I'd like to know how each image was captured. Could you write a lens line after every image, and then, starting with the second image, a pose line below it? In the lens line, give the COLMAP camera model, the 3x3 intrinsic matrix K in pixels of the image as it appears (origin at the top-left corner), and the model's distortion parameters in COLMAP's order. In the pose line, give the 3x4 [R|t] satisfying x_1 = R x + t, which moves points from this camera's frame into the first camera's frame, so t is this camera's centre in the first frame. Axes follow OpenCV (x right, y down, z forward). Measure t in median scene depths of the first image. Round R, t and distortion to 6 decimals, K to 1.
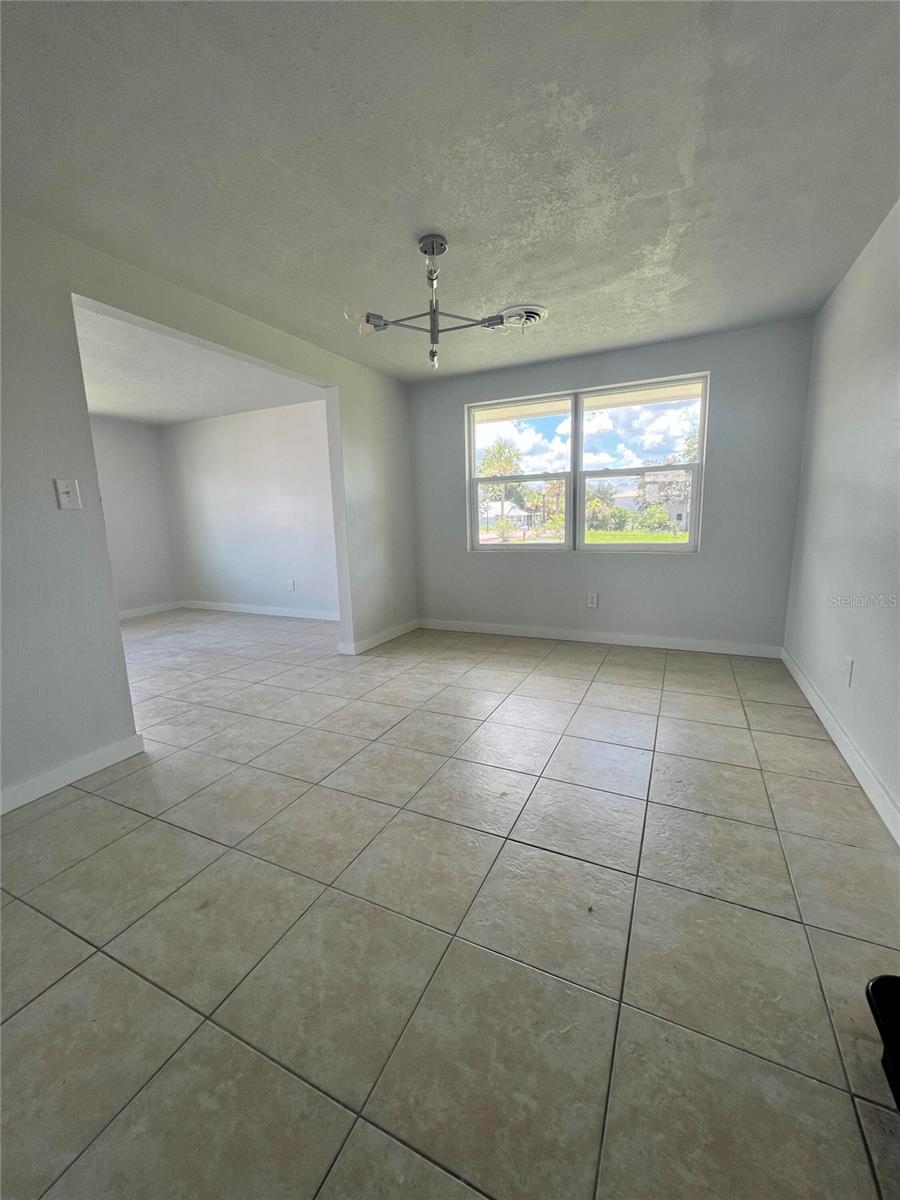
lens RADIAL K [[479.9, 0, 450.0], [0, 479.9, 600.0], [0, 0, 1]] dist [-0.000439, -0.000048]
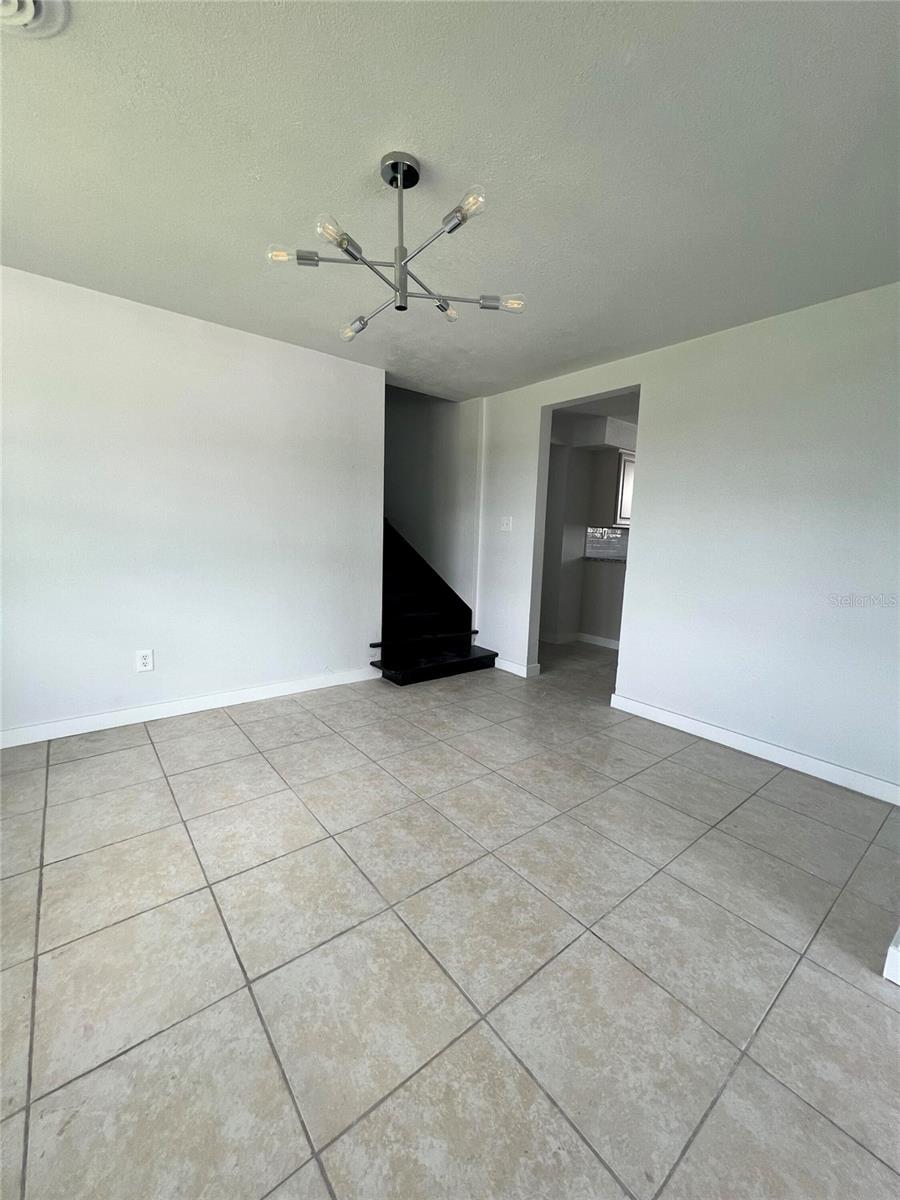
lens RADIAL K [[479.9, 0, 450.0], [0, 479.9, 600.0], [0, 0, 1]] dist [-0.000439, -0.000048]
pose [[-0.901205, -0.065835, 0.428363, -0.417998], [0.071380, 0.952350, 0.296536, -0.314908], [-0.427474, 0.297816, -0.853564, 1.641001]]
